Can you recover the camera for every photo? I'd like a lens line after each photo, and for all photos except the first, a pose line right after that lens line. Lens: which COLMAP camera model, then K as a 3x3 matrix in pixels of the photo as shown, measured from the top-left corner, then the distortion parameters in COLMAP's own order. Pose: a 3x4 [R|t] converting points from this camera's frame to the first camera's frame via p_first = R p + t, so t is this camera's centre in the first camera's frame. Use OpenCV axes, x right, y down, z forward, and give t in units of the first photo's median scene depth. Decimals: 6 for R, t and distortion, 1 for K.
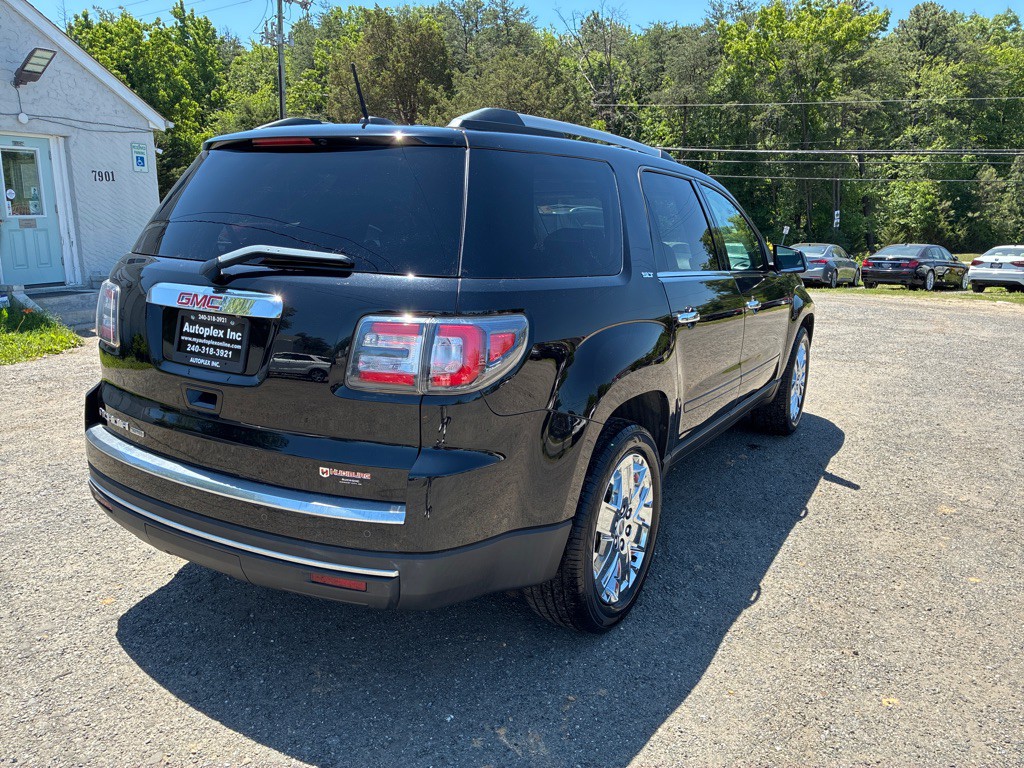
lens RADIAL K [[764.2, 0, 515.9], [0, 764.2, 382.3], [0, 0, 1]] dist [0.069687, -0.100658]
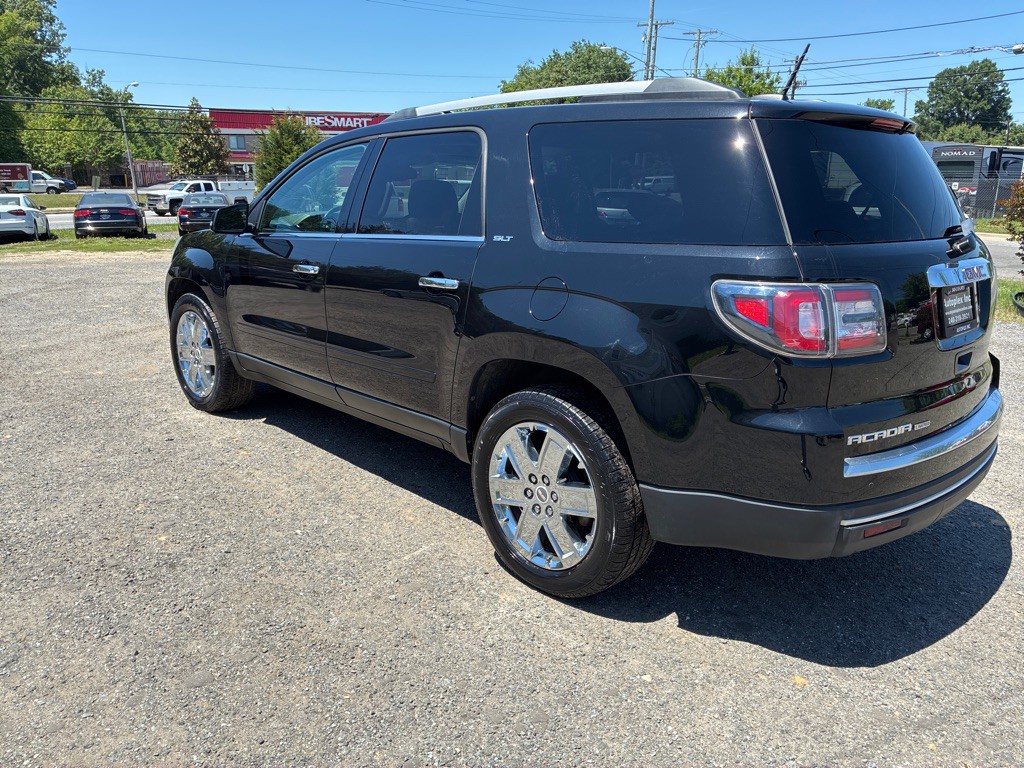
lens RADIAL K [[767.6, 0, 514.0], [0, 767.6, 385.6], [0, 0, 1]] dist [0.068699, -0.097068]
pose [[0.266352, -0.262326, 0.927492, -0.121227], [0.195520, 0.956952, 0.214510, -0.023259], [-0.943837, 0.124208, 0.306176, 0.094456]]
